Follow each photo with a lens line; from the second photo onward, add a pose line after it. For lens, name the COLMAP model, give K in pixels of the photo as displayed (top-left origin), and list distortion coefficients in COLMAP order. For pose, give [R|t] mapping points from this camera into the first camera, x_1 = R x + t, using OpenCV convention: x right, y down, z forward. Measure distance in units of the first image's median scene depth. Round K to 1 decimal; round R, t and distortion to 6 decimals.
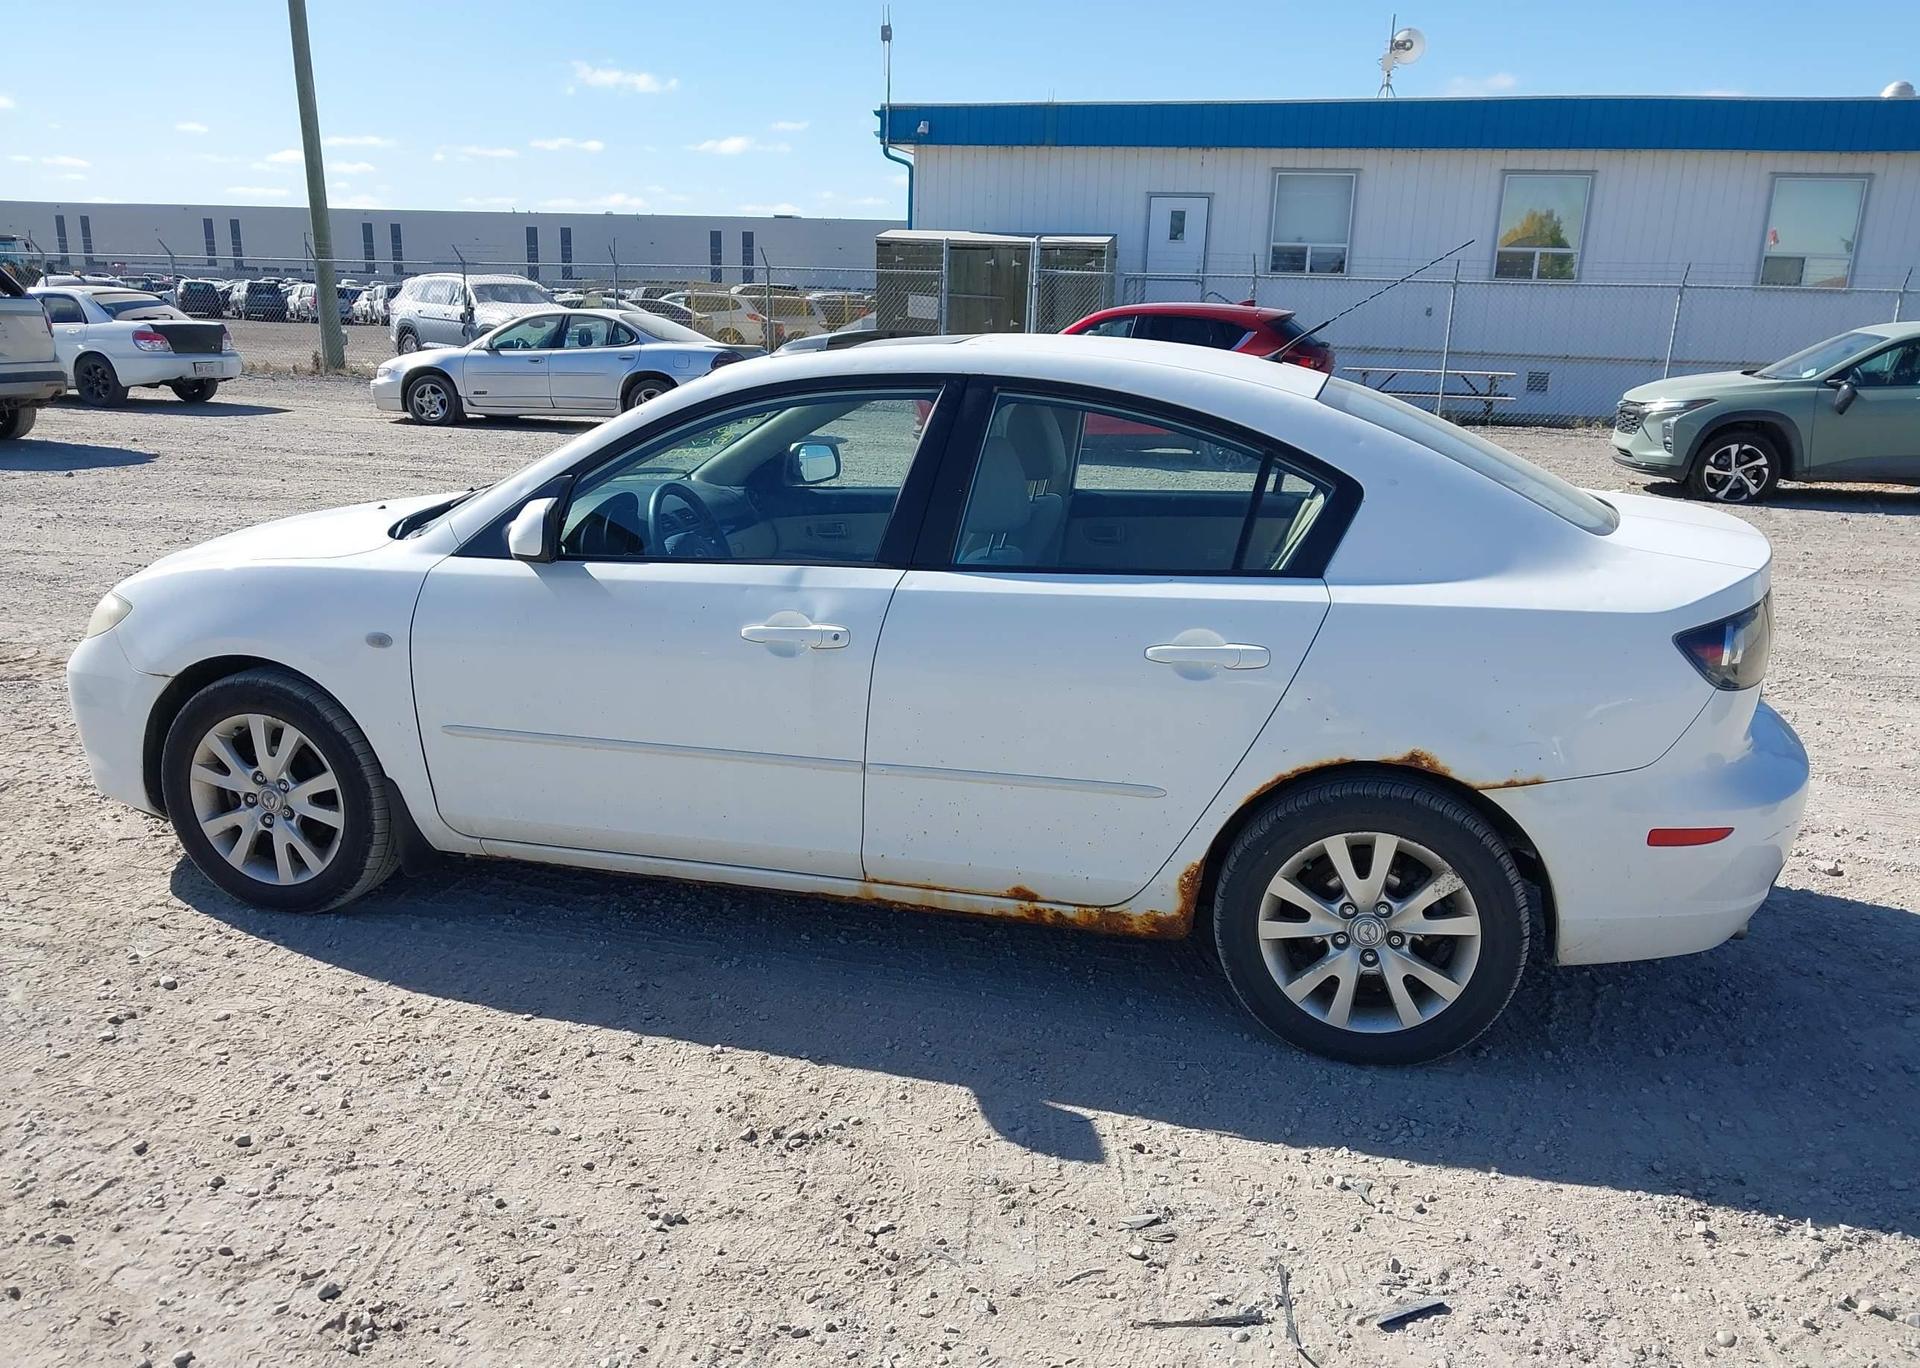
lens RADIAL K [[1511.4, 0, 959.2], [0, 1511.4, 738.4], [0, 0, 1]] dist [0.015291, -0.013080]
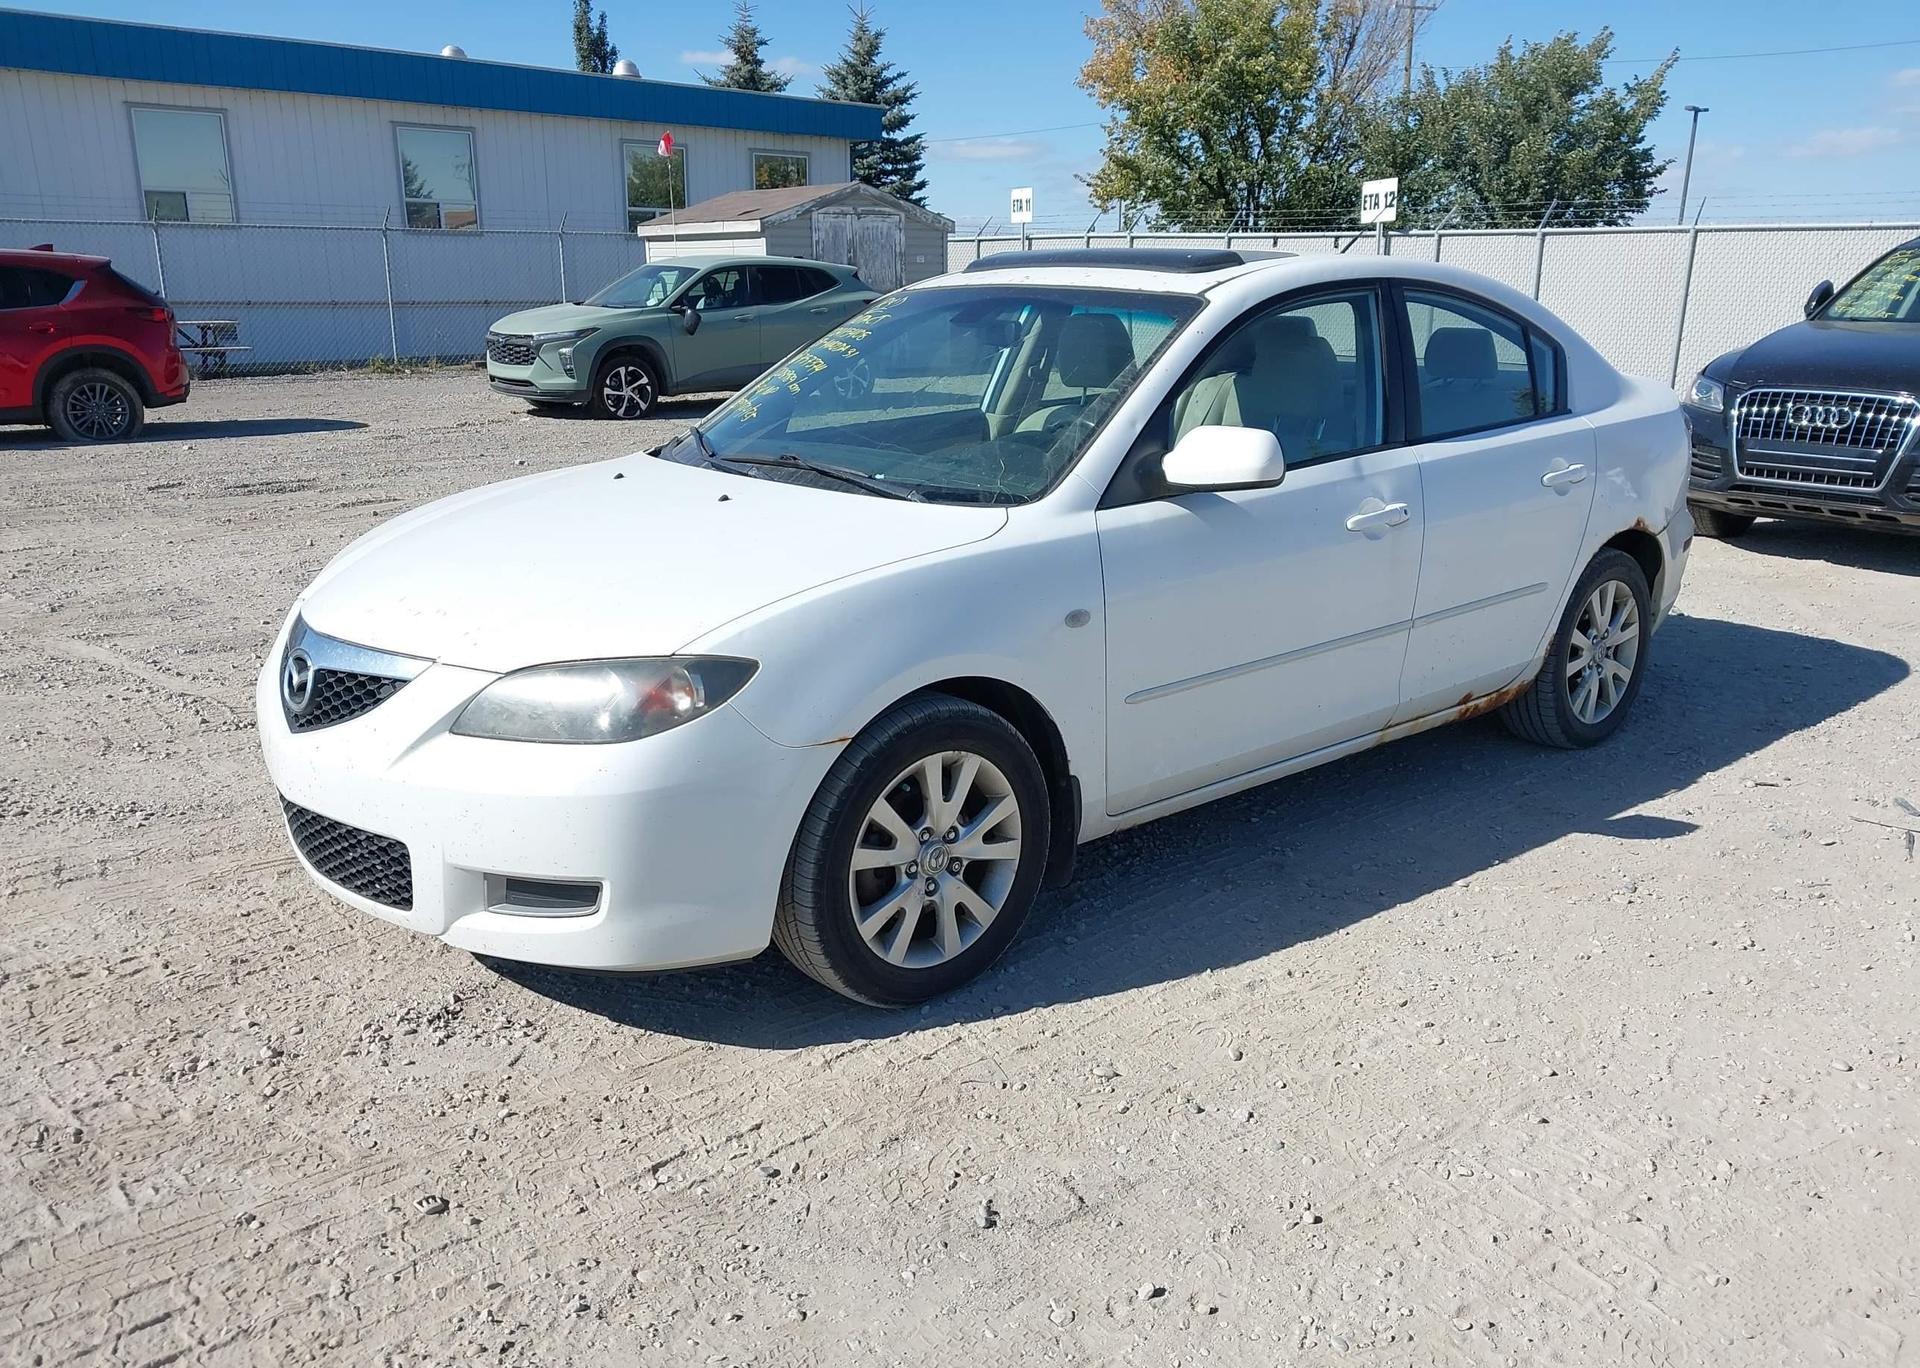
lens RADIAL K [[1523.5, 0, 963.9], [0, 1523.5, 714.9], [0, 0, 1]] dist [0.002818, 0.007779]
pose [[0.567686, -0.252544, 0.783552, -1.149571], [0.240428, 0.961150, 0.135594, -0.148570], [-0.787355, 0.111413, 0.606350, 0.552269]]
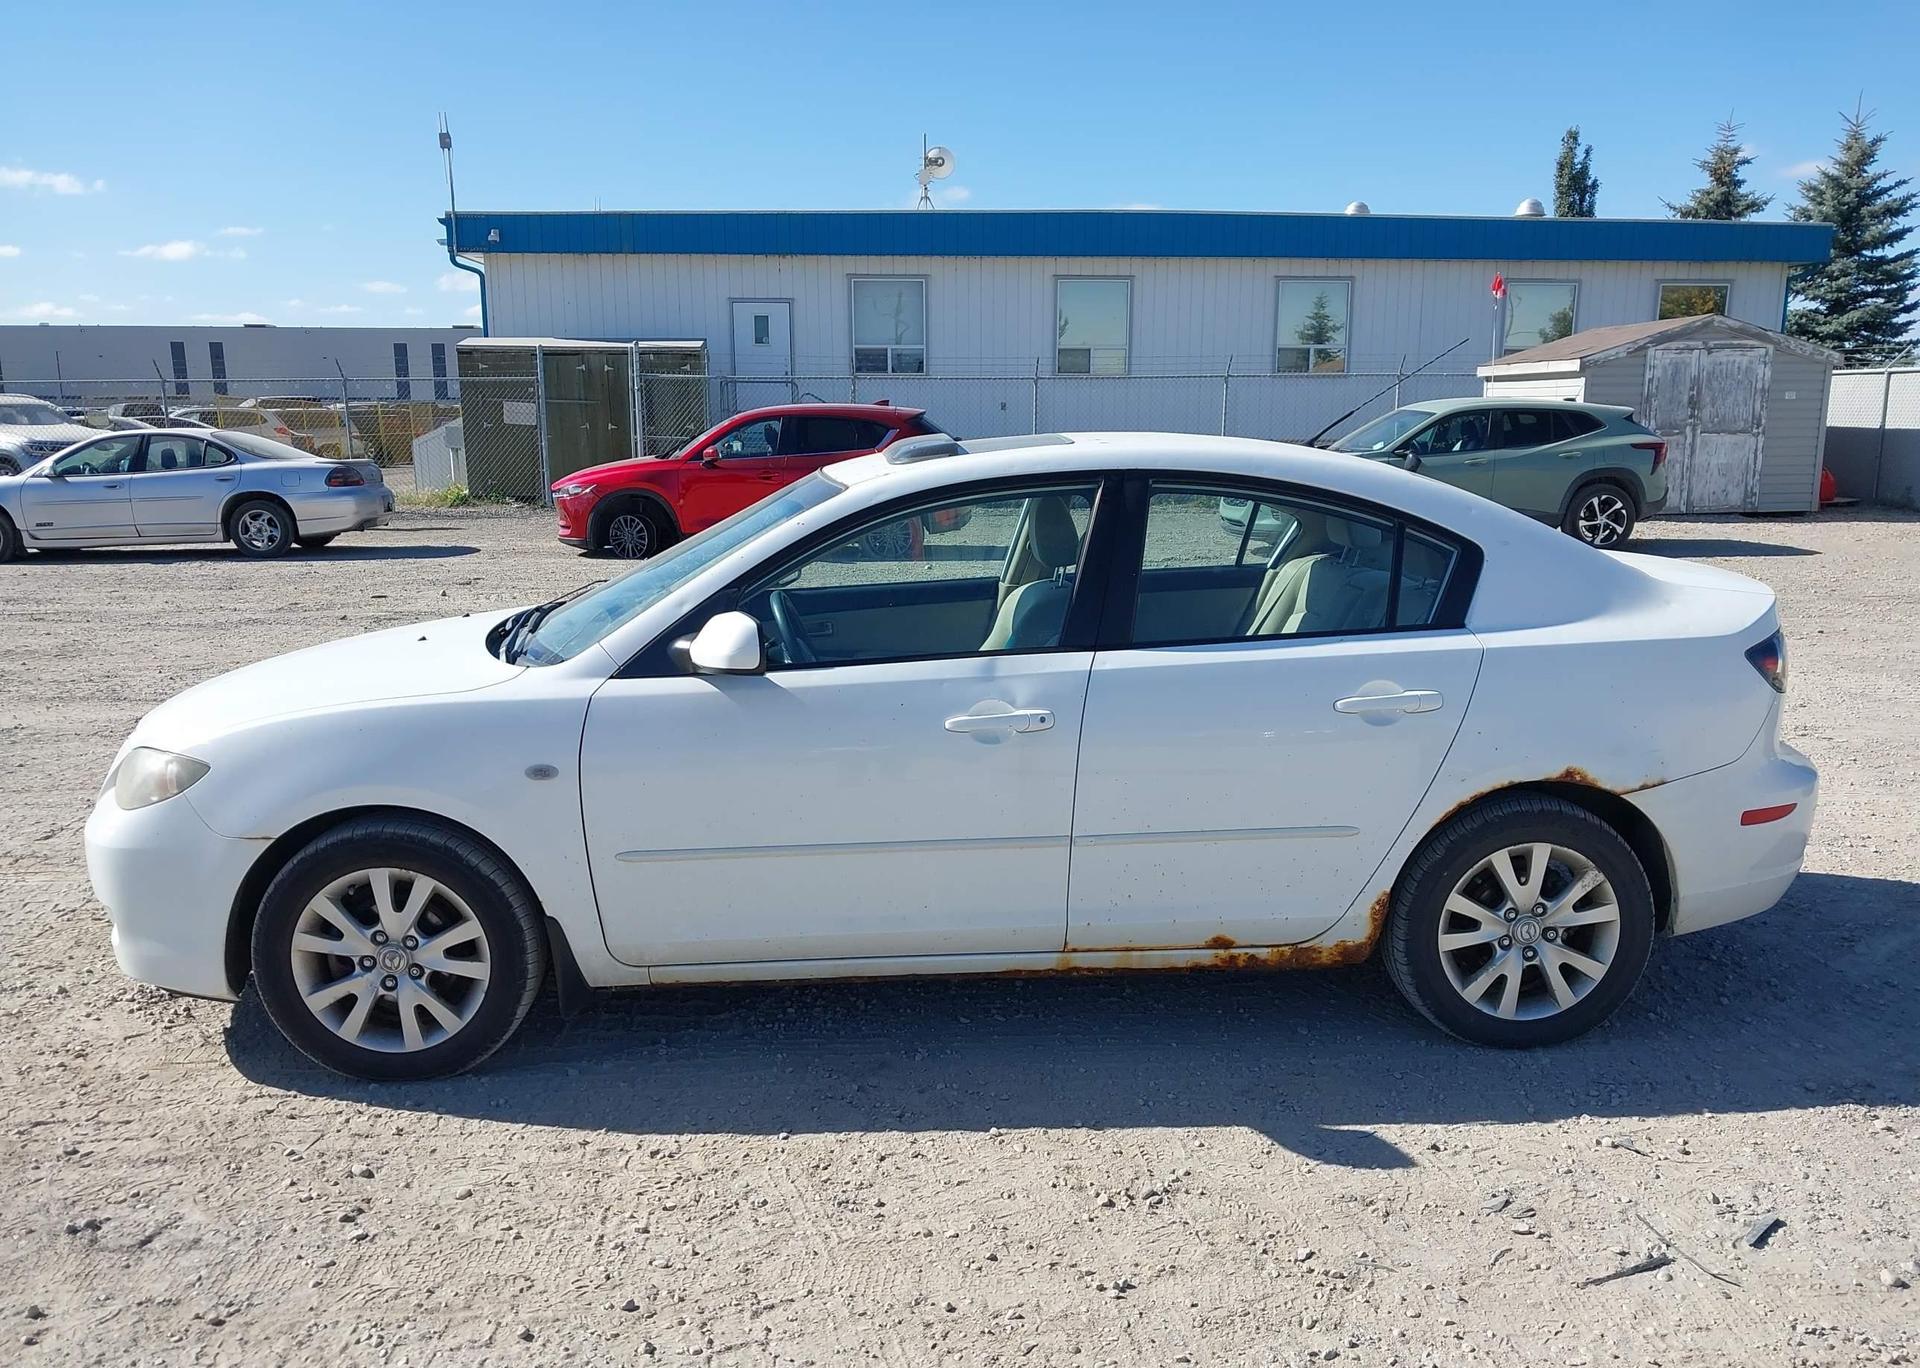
lens RADIAL K [[1511.4, 0, 959.2], [0, 1511.4, 738.4], [0, 0, 1]] dist [0.015291, -0.013080]
pose [[0.950136, -0.095874, 0.296733, -0.428356], [0.114117, 0.992459, -0.044739, -0.013603], [-0.290206, 0.076370, 0.953912, 0.018540]]
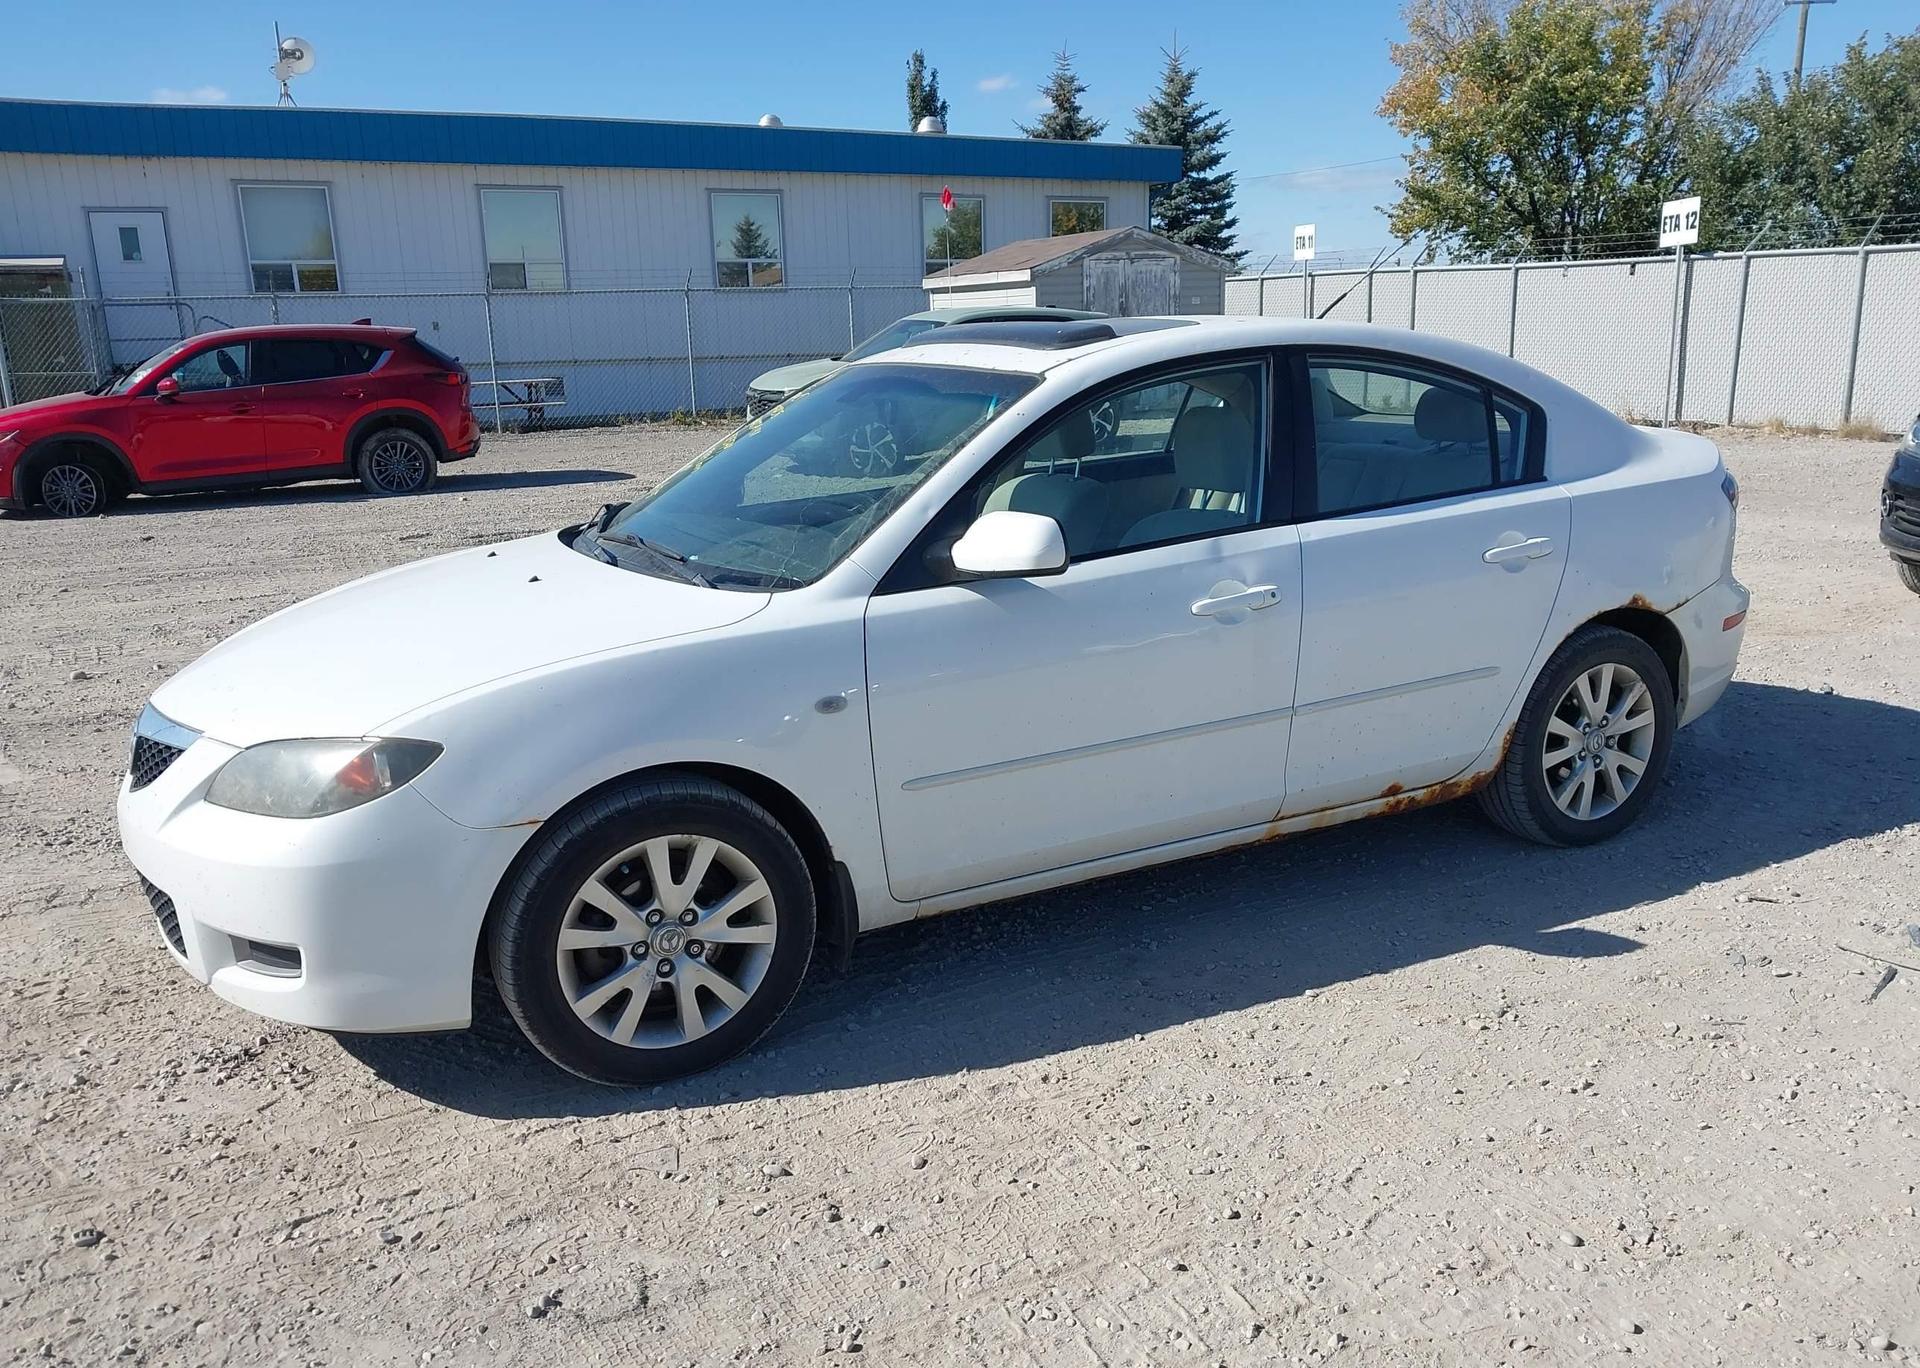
lens RADIAL K [[1511.4, 0, 959.2], [0, 1511.4, 738.4], [0, 0, 1]] dist [0.015291, -0.013080]
pose [[0.737778, -0.225858, 0.636138, -0.906498], [0.232609, 0.969712, 0.074517, -0.095495], [-0.633701, 0.092994, 0.767968, 0.311188]]
